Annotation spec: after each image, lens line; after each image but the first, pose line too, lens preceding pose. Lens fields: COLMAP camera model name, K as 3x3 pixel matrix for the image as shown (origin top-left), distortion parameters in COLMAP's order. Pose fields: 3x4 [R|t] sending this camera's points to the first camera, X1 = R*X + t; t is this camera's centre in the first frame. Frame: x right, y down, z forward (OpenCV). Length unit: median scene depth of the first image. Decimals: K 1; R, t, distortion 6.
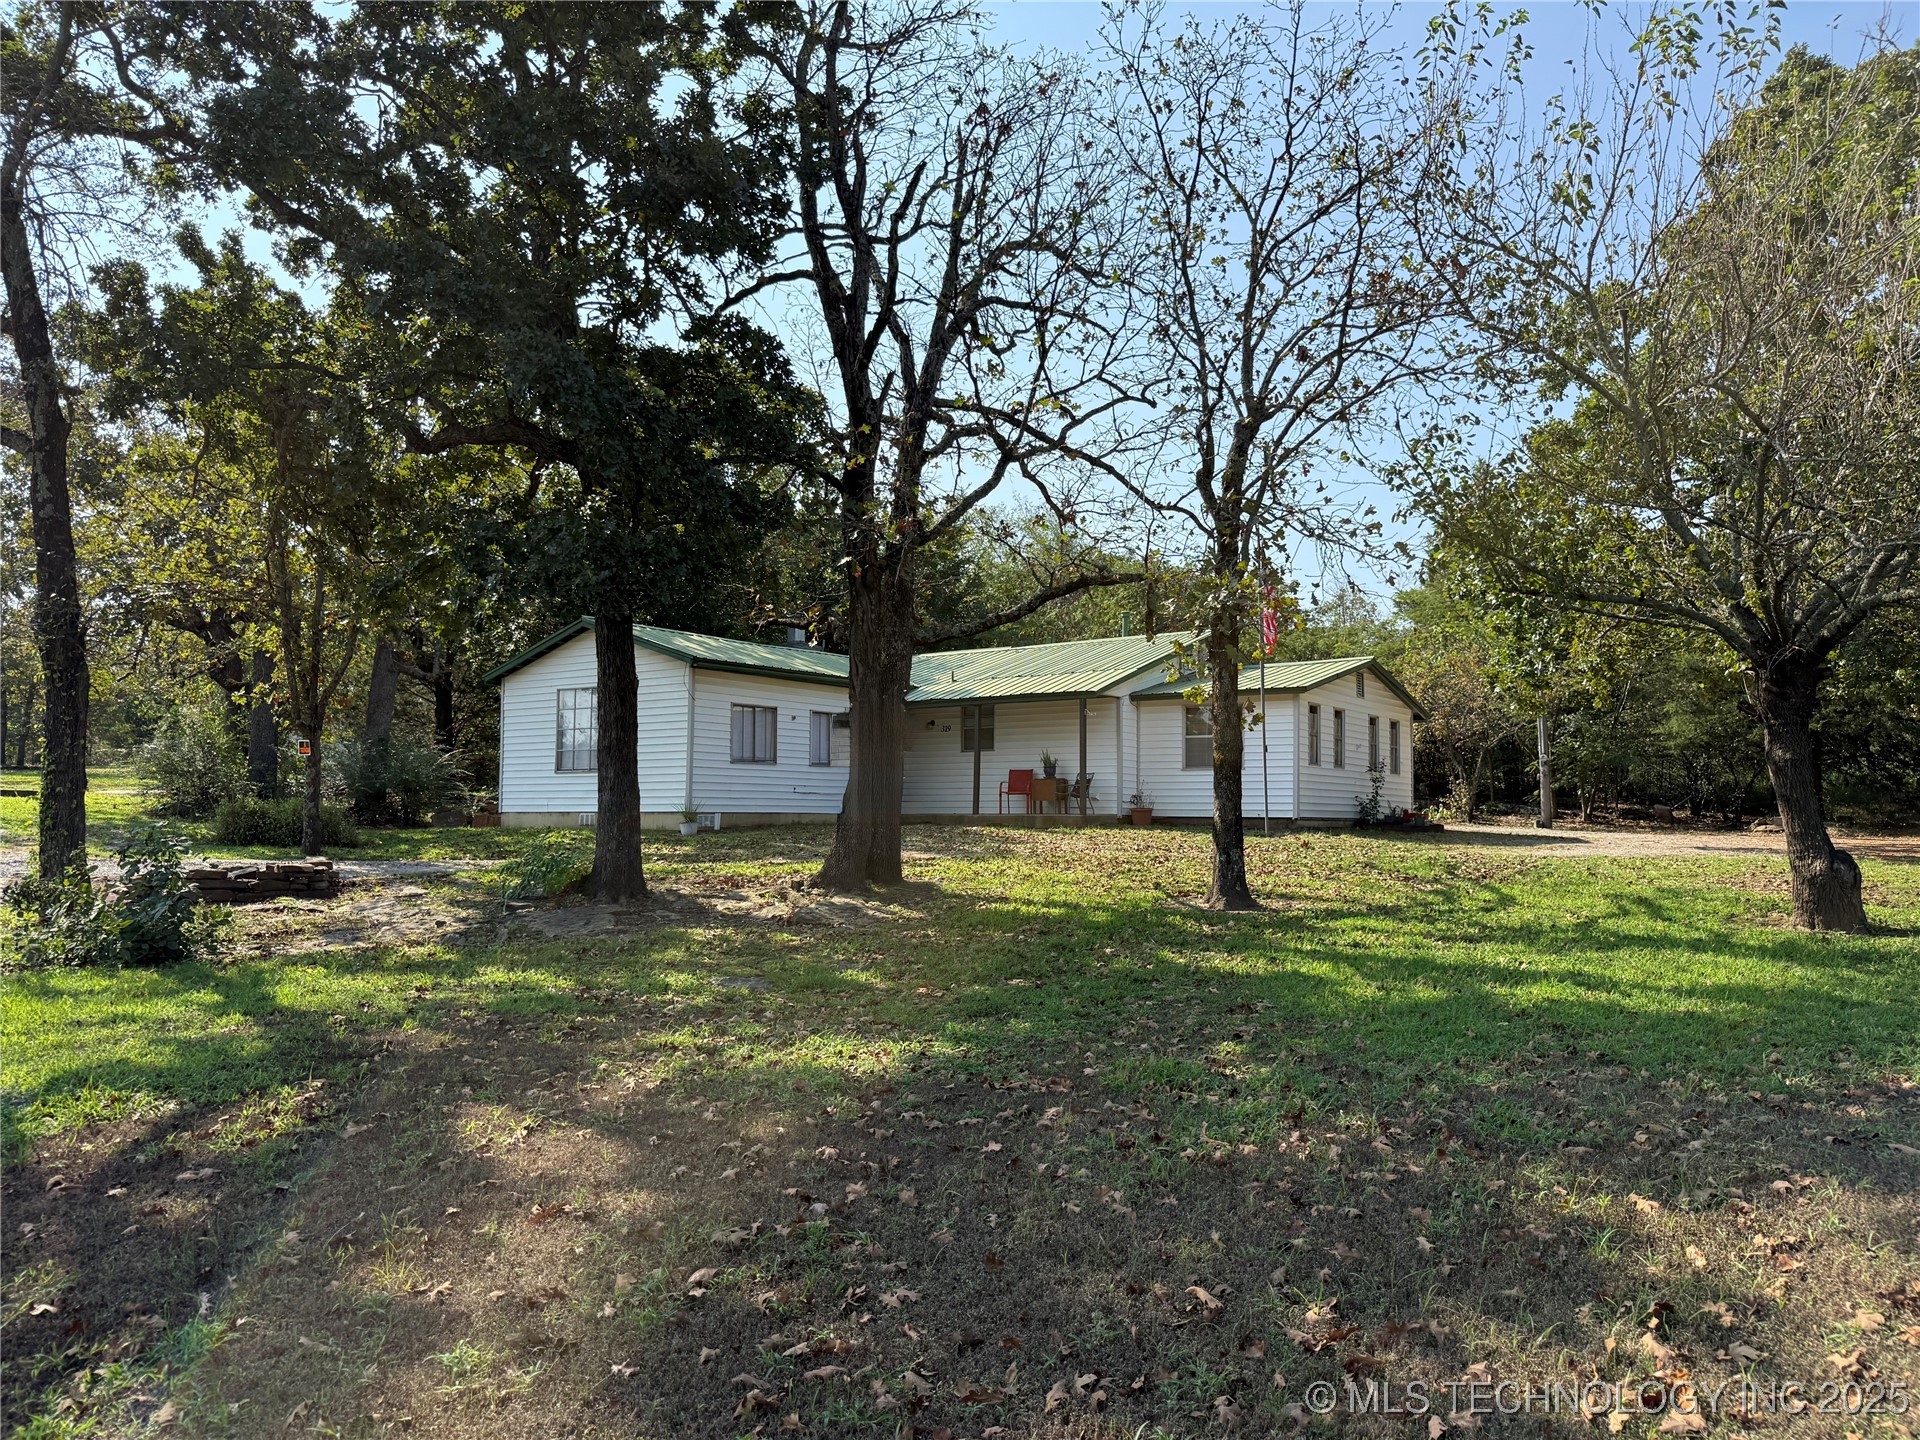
lens RADIAL K [[1367.4, 0, 945.4], [0, 1367.4, 728.6], [0, 0, 1]] dist [0.053987, -0.056536]
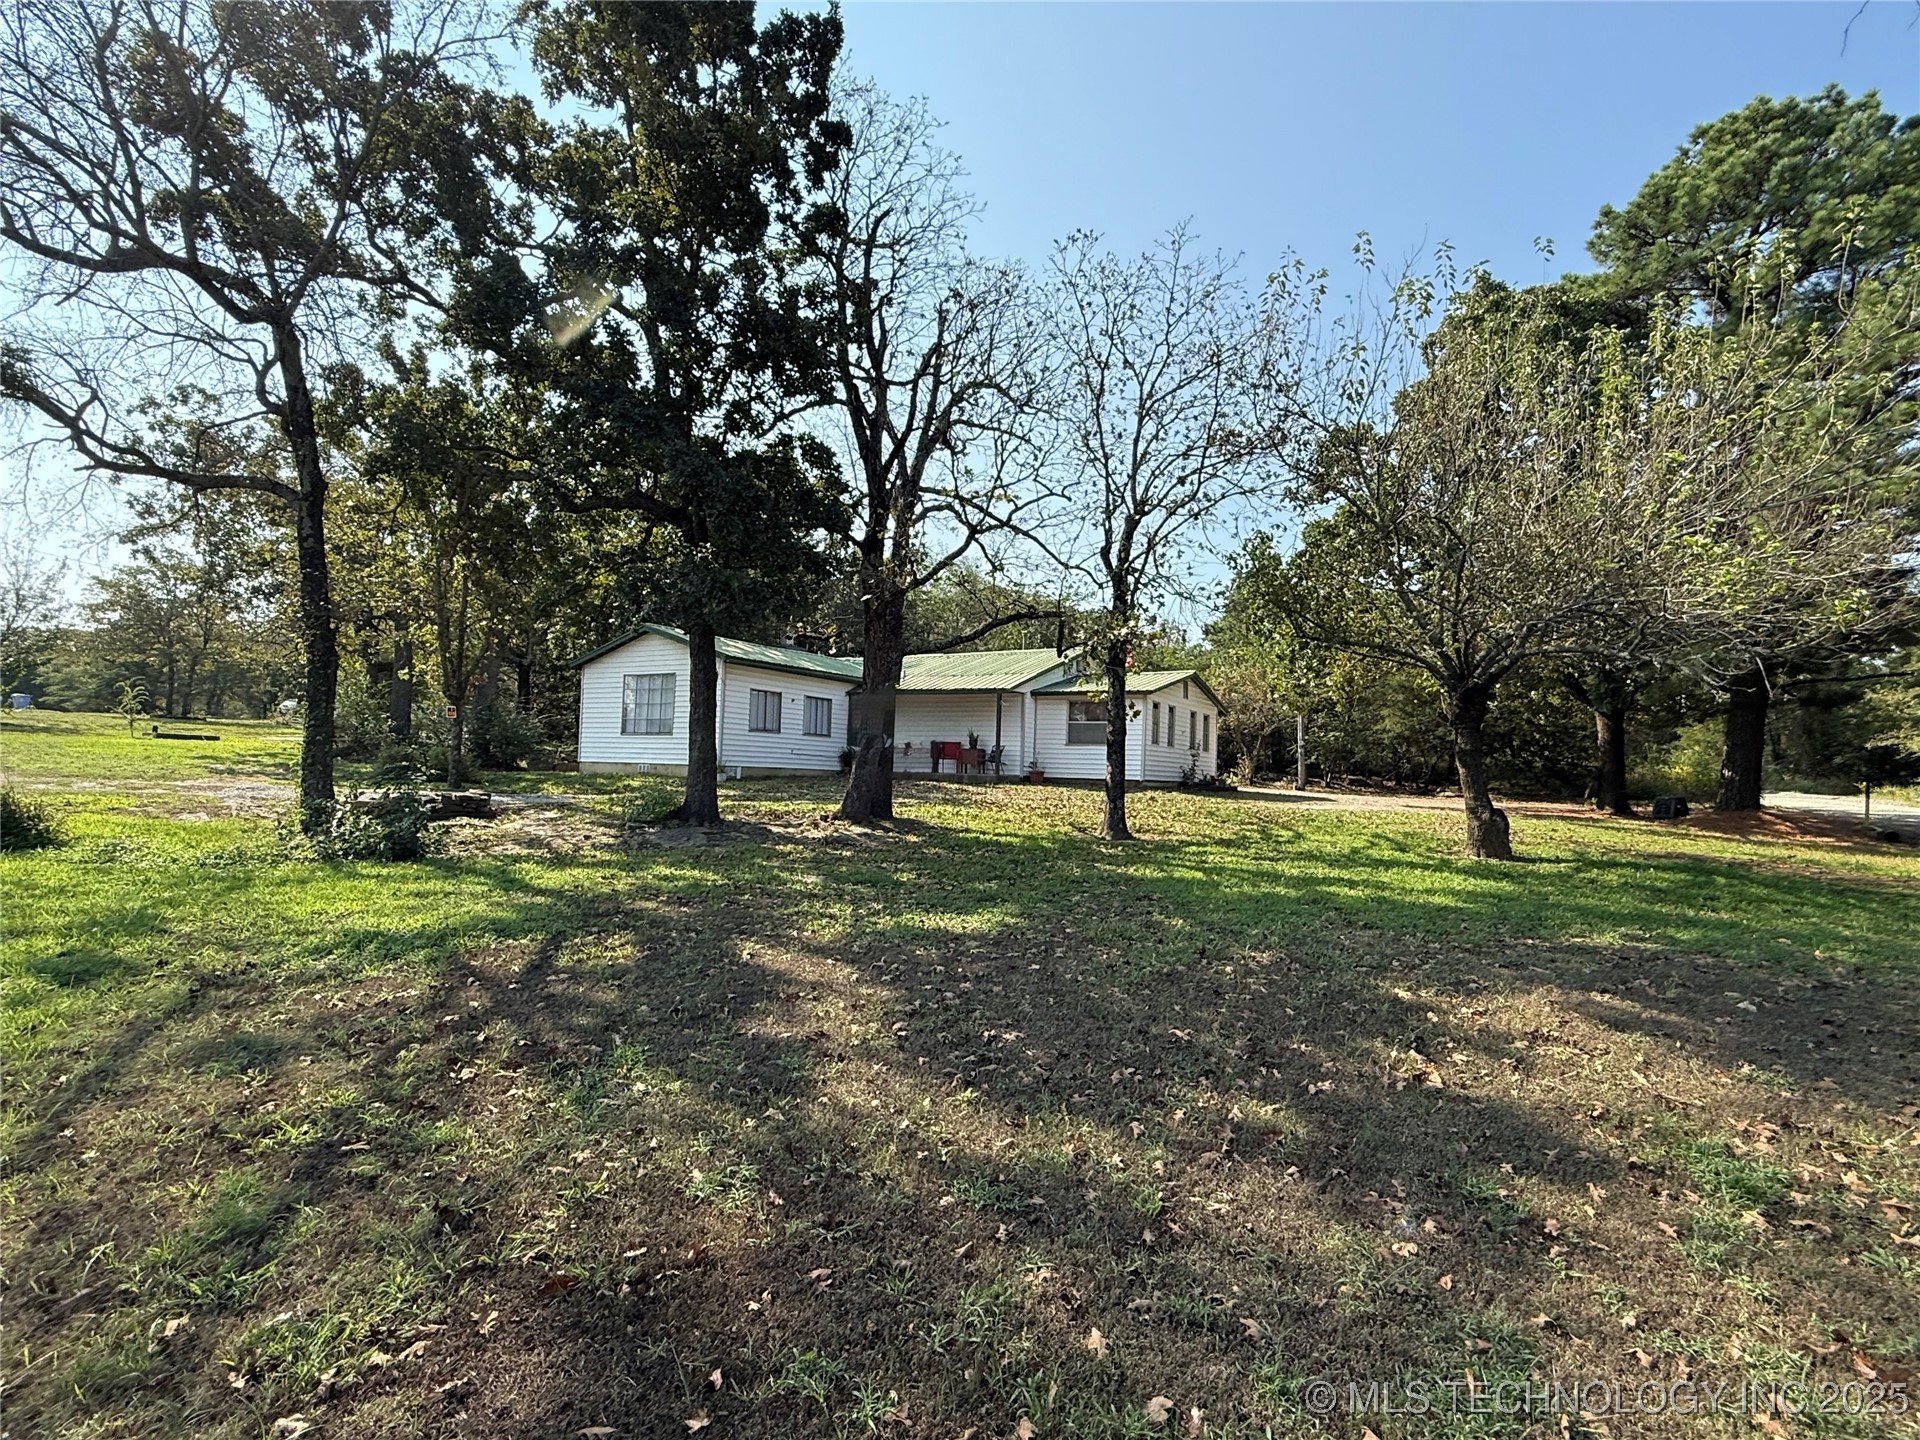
lens RADIAL K [[1007.4, 0, 947.2], [0, 1007.4, 717.5], [0, 0, 1]] dist [0.008670, 0.002351]
pose [[0.996351, 0.029901, 0.079944, -0.063071], [-0.030524, 0.999512, 0.006582, -0.003980], [-0.079709, -0.008998, 0.996778, -0.083387]]
